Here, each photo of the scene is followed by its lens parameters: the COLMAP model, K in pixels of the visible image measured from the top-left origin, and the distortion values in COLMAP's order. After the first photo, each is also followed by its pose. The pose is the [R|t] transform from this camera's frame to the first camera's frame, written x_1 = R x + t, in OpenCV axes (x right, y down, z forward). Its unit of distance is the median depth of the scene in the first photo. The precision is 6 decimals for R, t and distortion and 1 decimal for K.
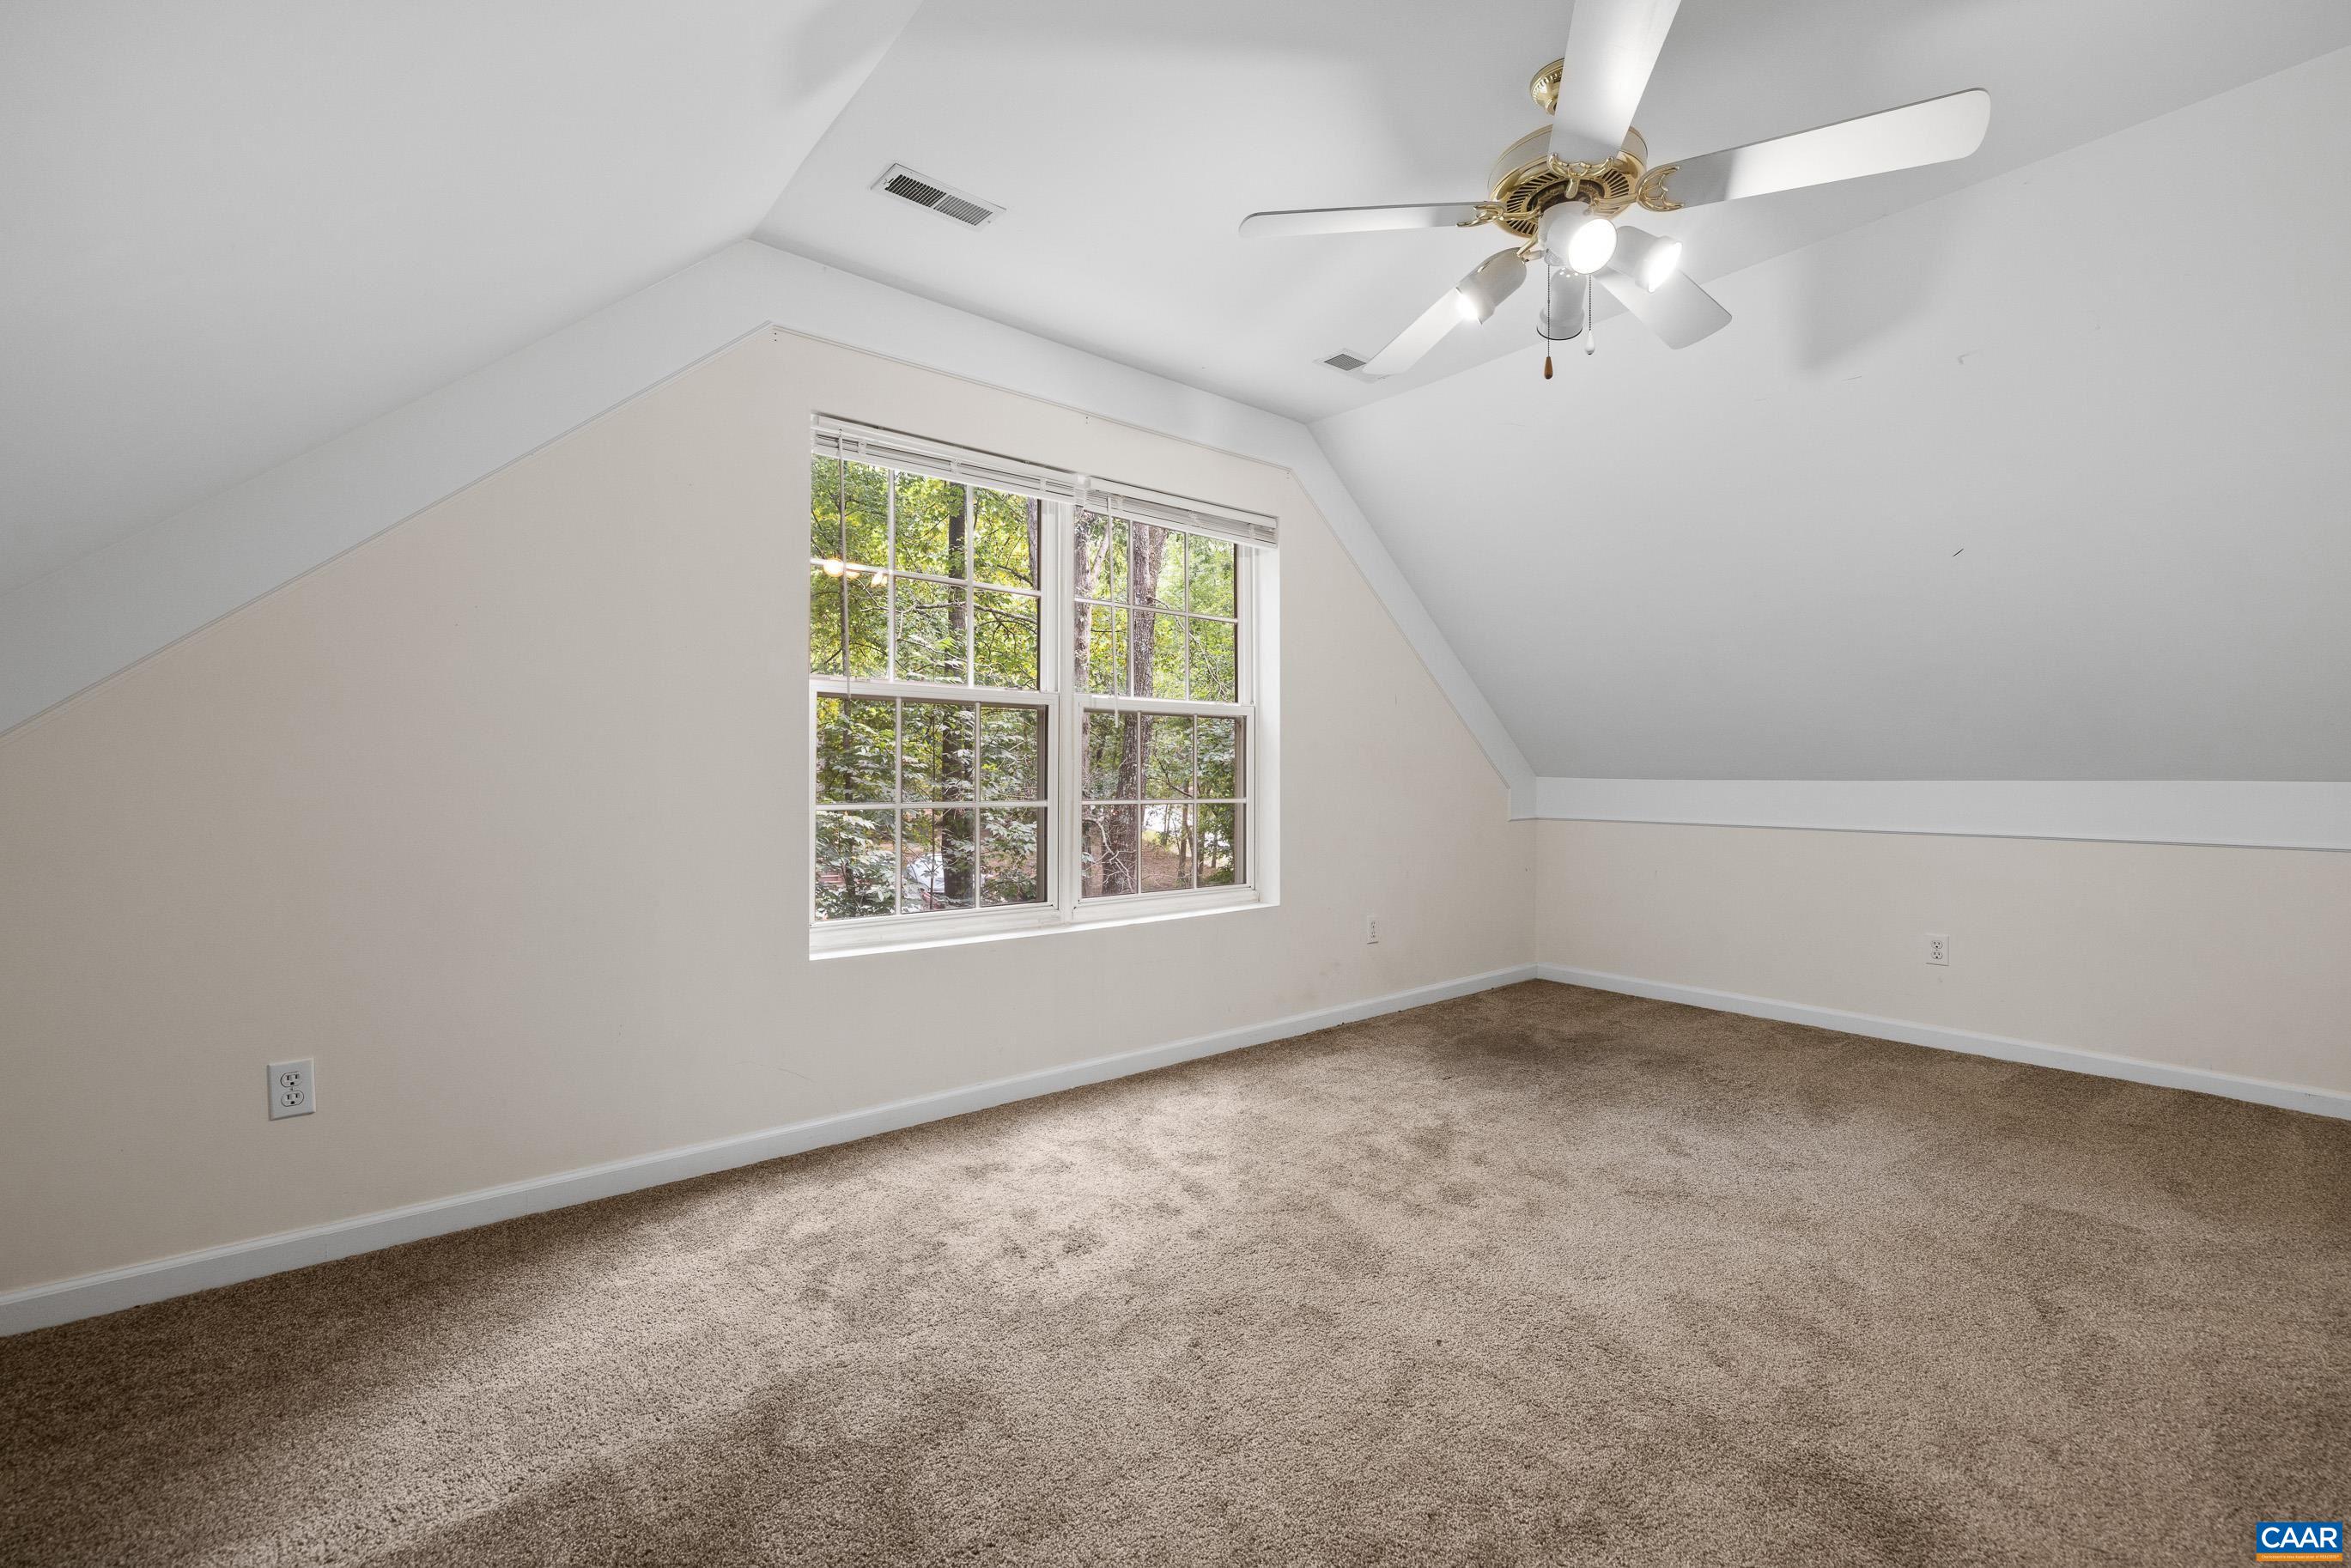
lens RADIAL K [[992.2, 0, 1175.4], [0, 992.2, 792.2], [0, 0, 1]] dist [0.002276, 0.000486]
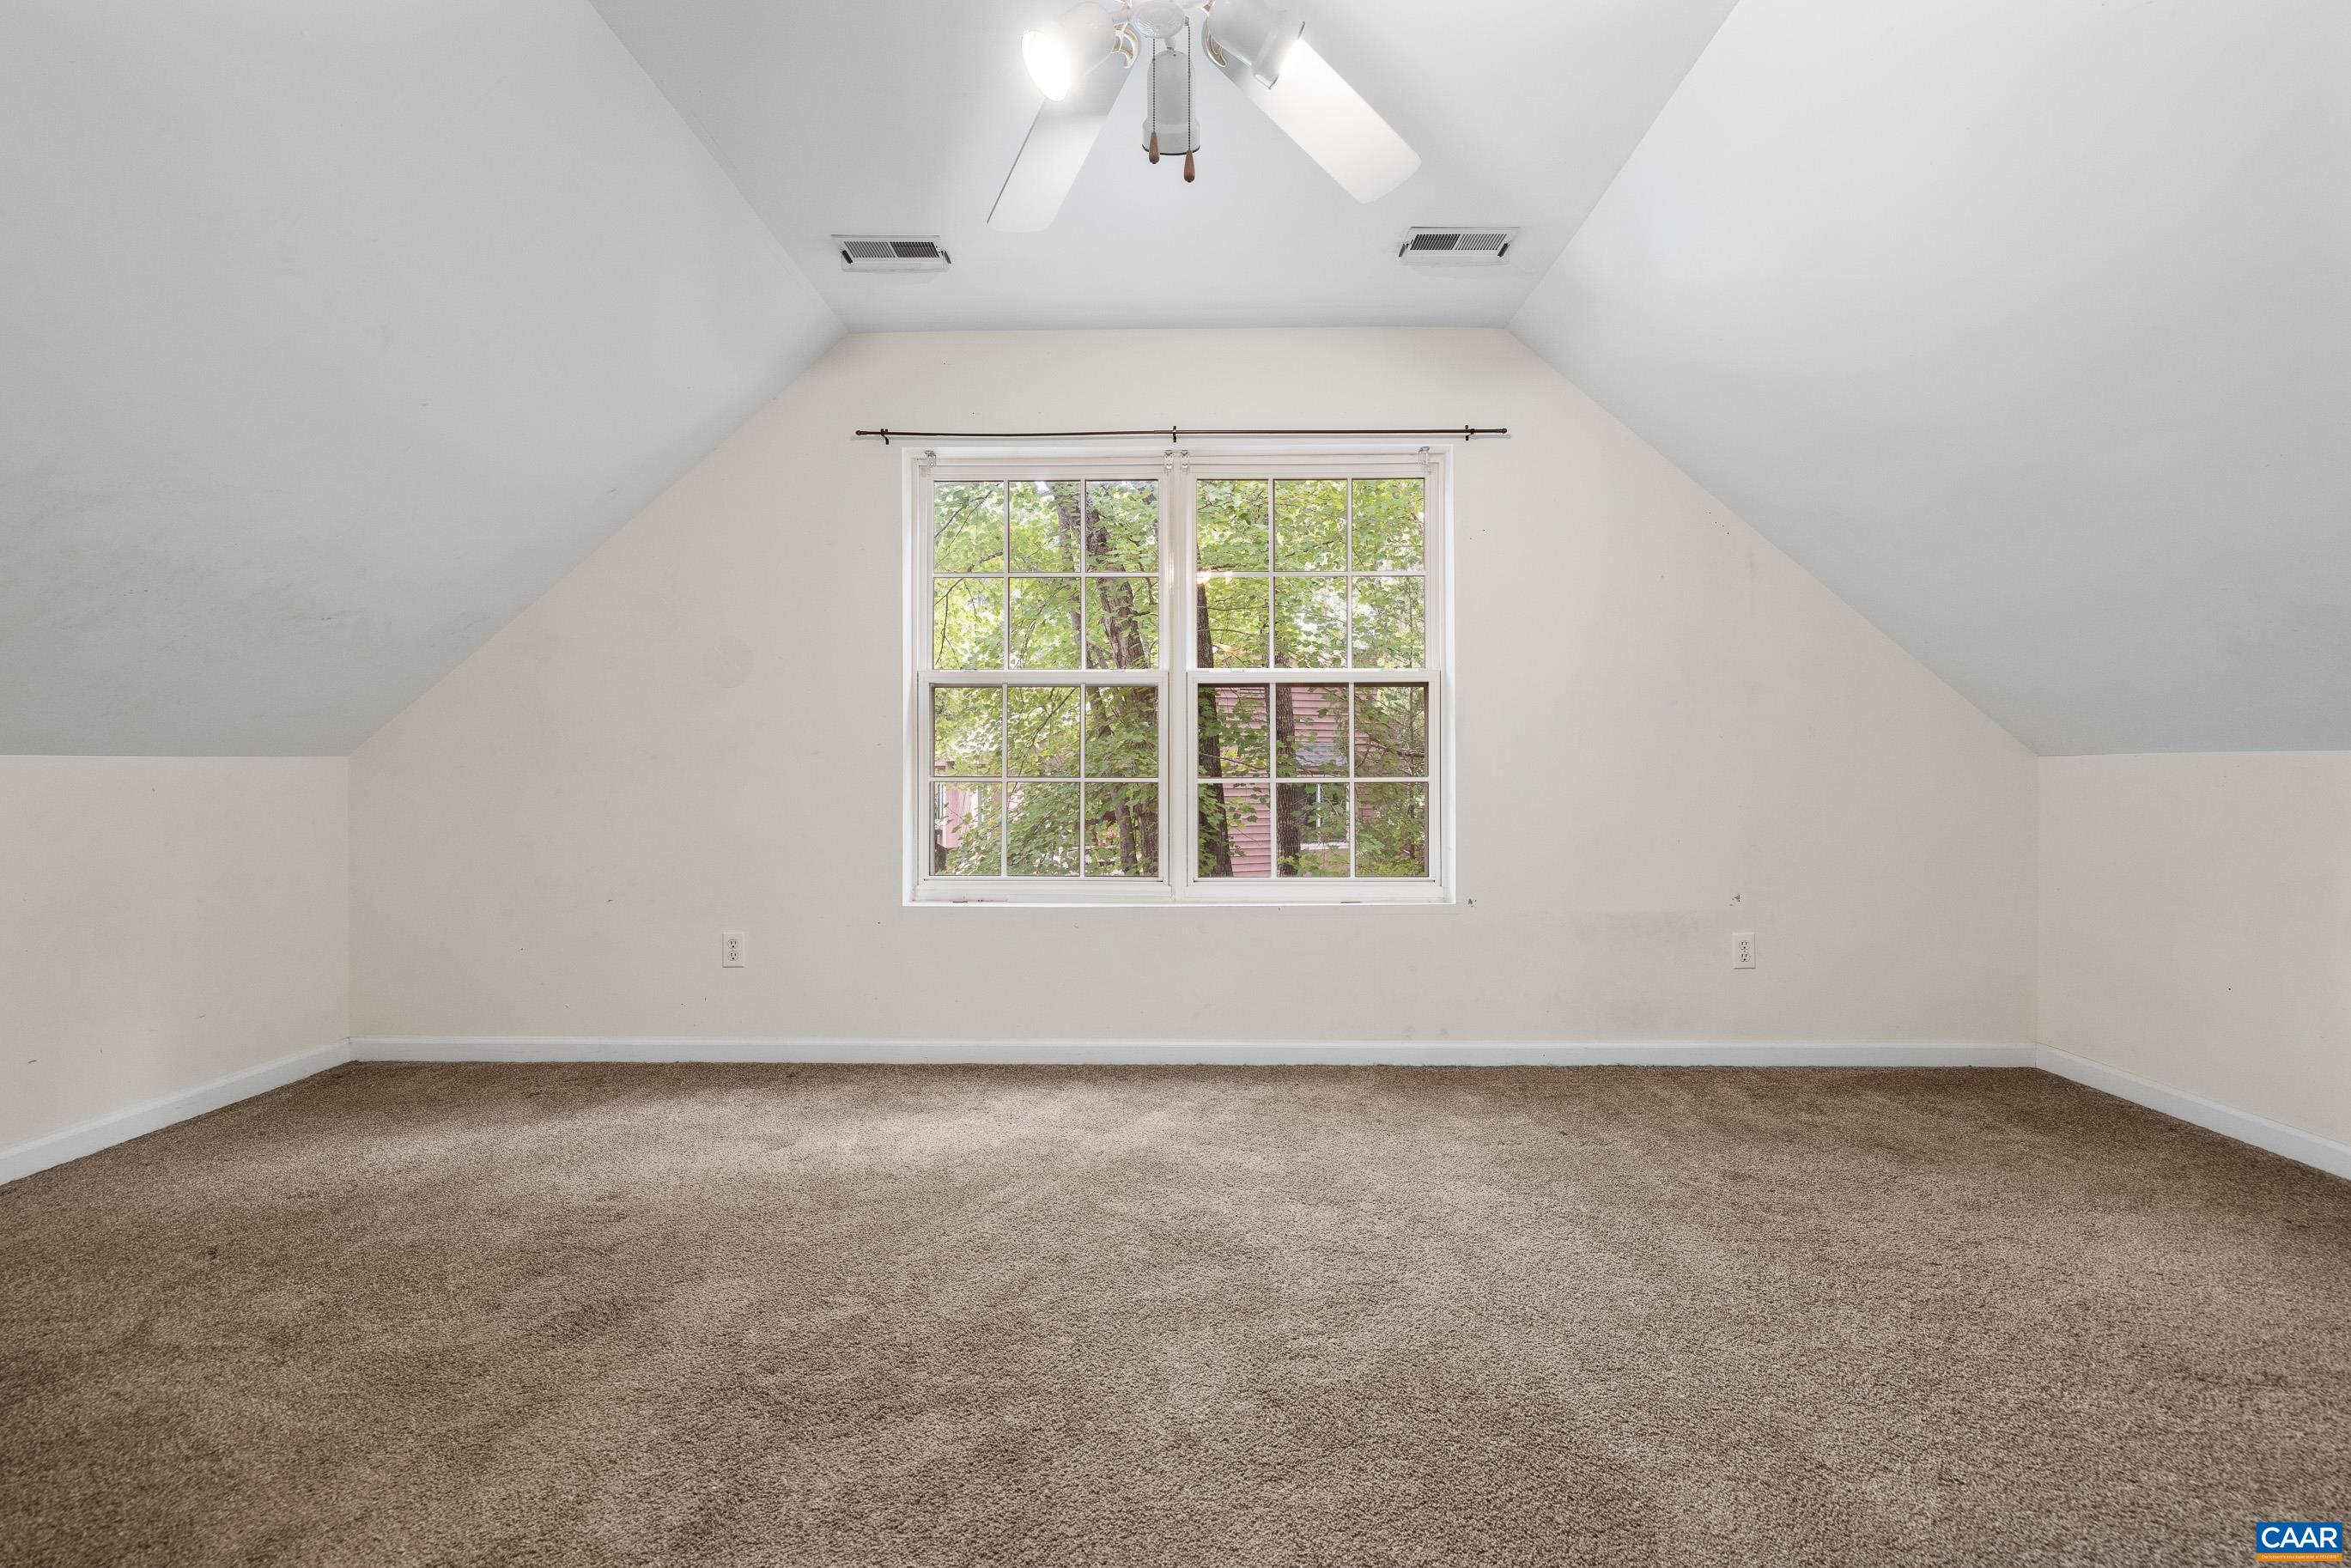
lens RADIAL K [[992.2, 0, 1211.3], [0, 992.2, 764.4], [0, 0, 1]] dist [0.002276, 0.000486]
pose [[0.762234, 0.002024, -0.647298, 0.681703], [-0.007375, 0.999957, -0.005558, 0.002681], [0.647259, 0.009011, 0.762217, 0.321230]]
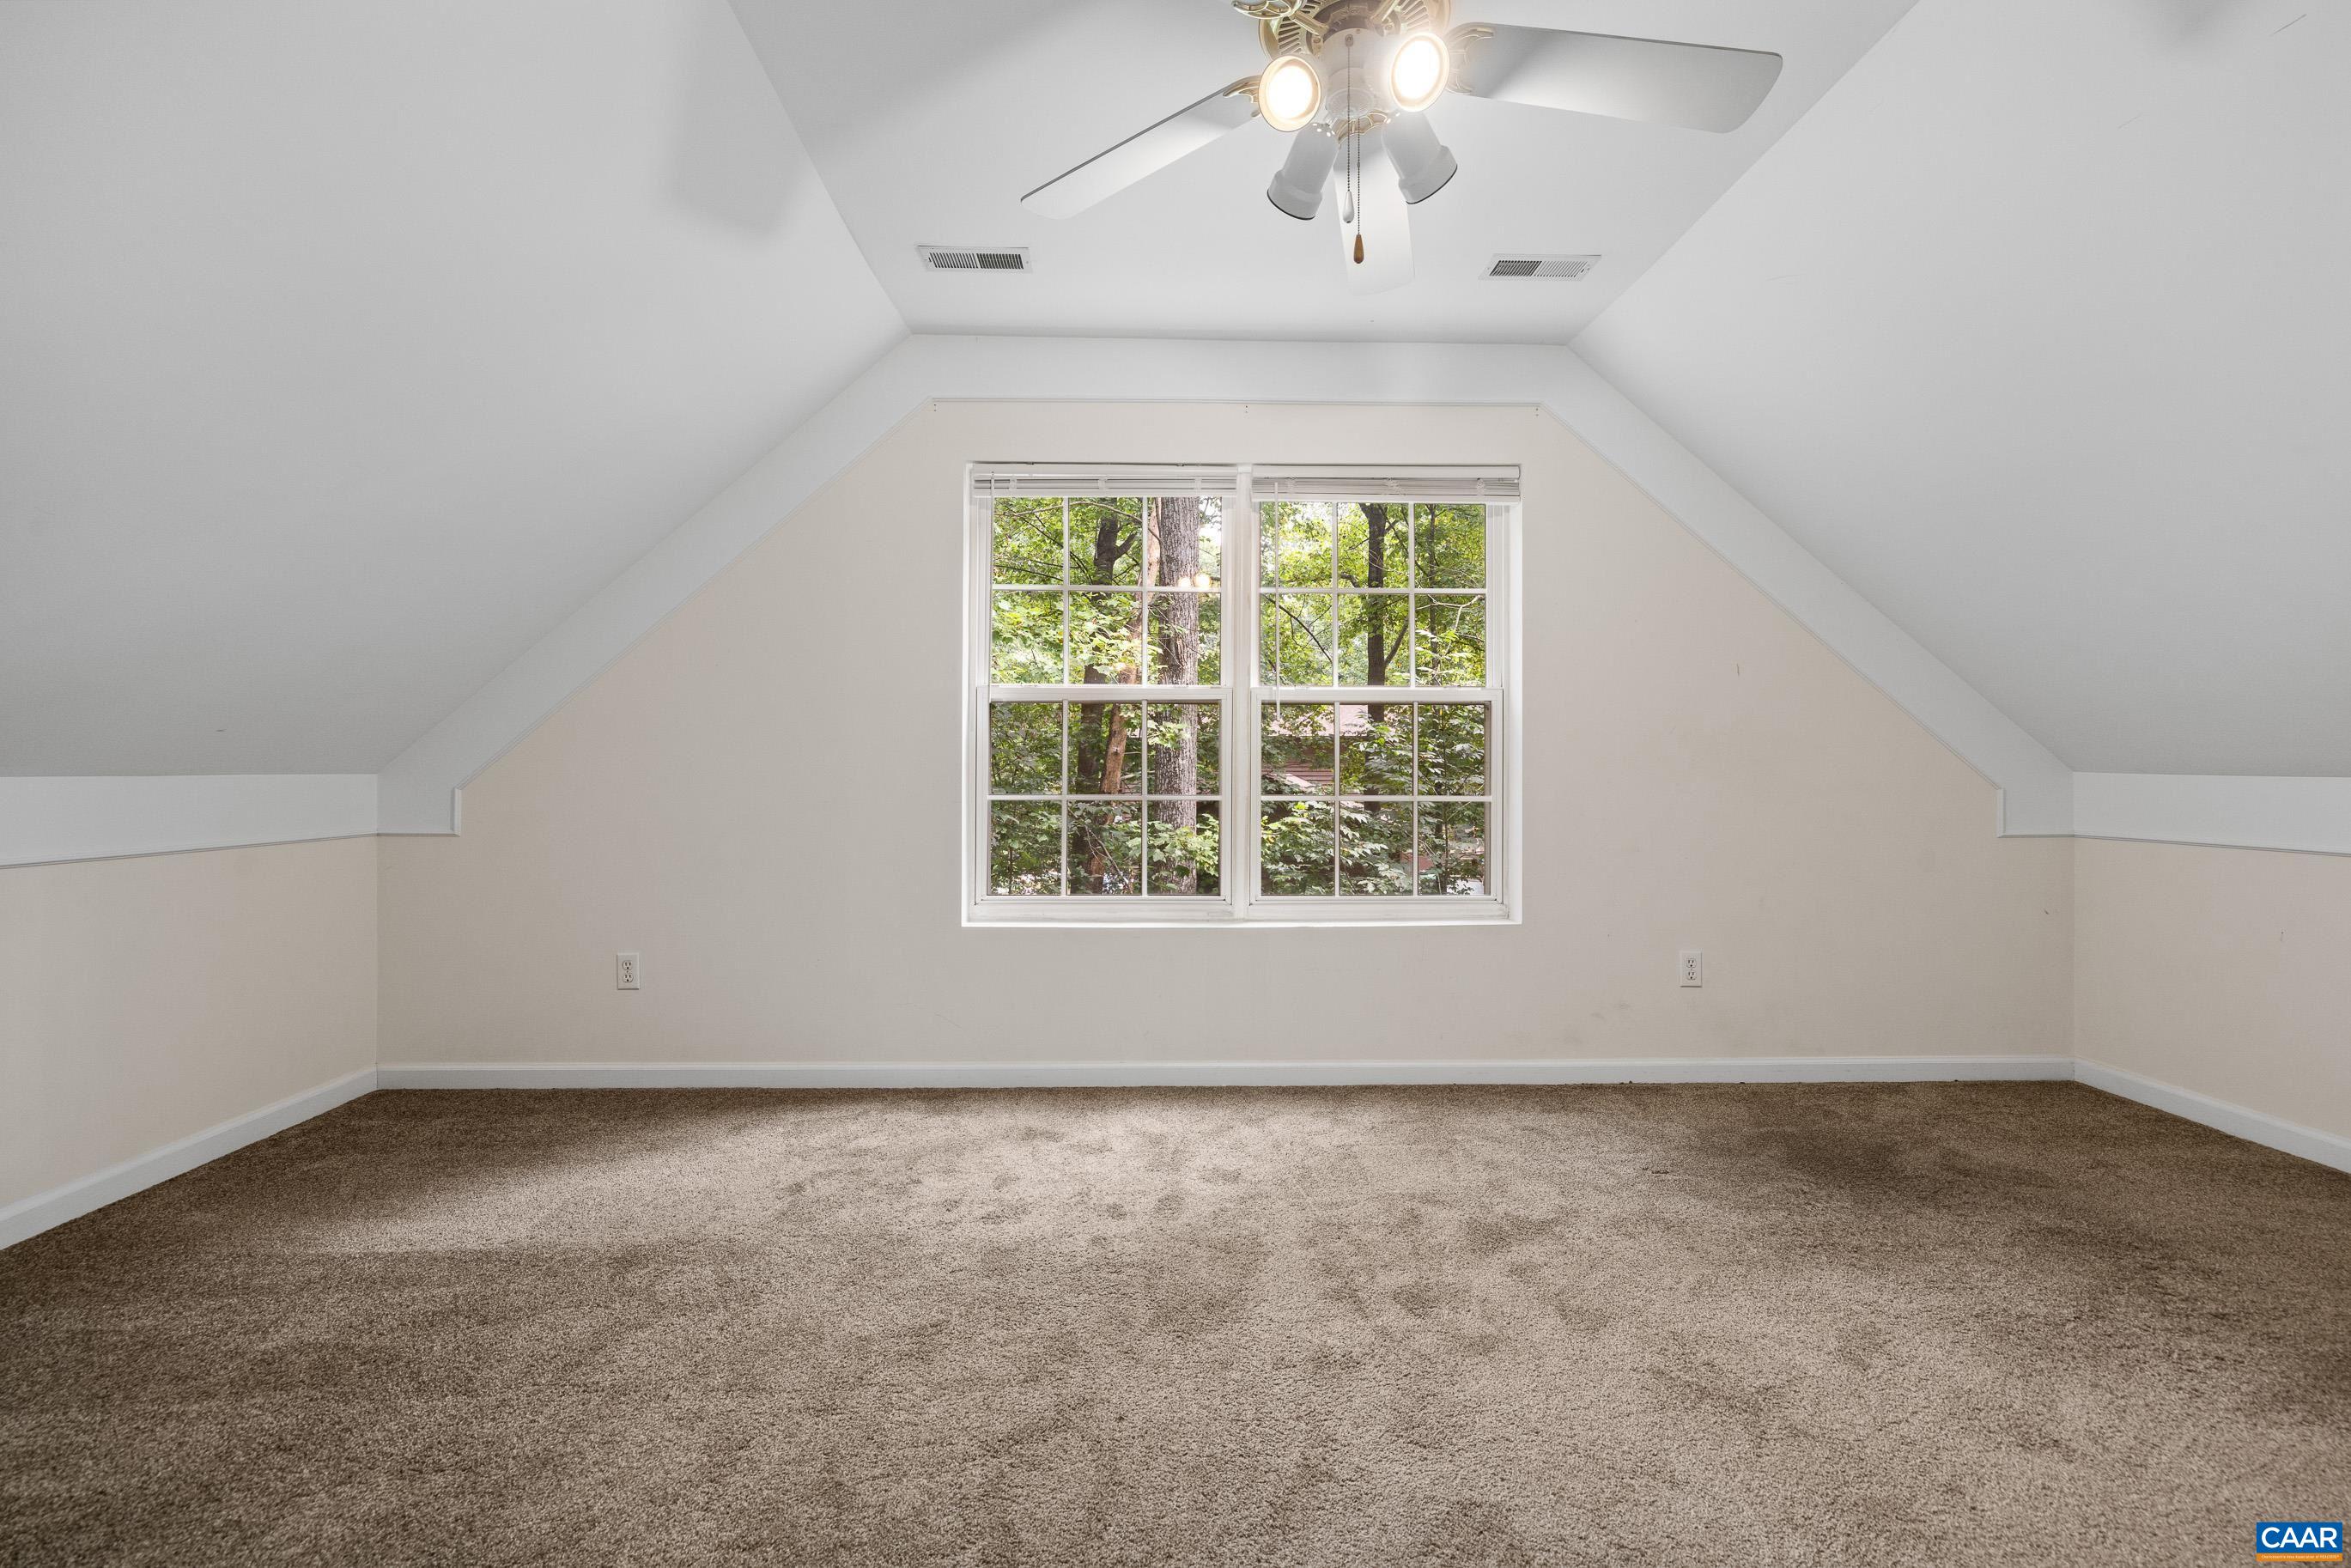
lens RADIAL K [[992.2, 0, 1190.0], [0, 992.2, 773.7], [0, 0, 1]] dist [0.002276, 0.000486]
pose [[0.789151, -0.001884, -0.614196, 0.561508], [-0.010272, 0.999815, -0.016265, 0.004728], [0.614113, 0.019144, 0.788986, 0.230441]]
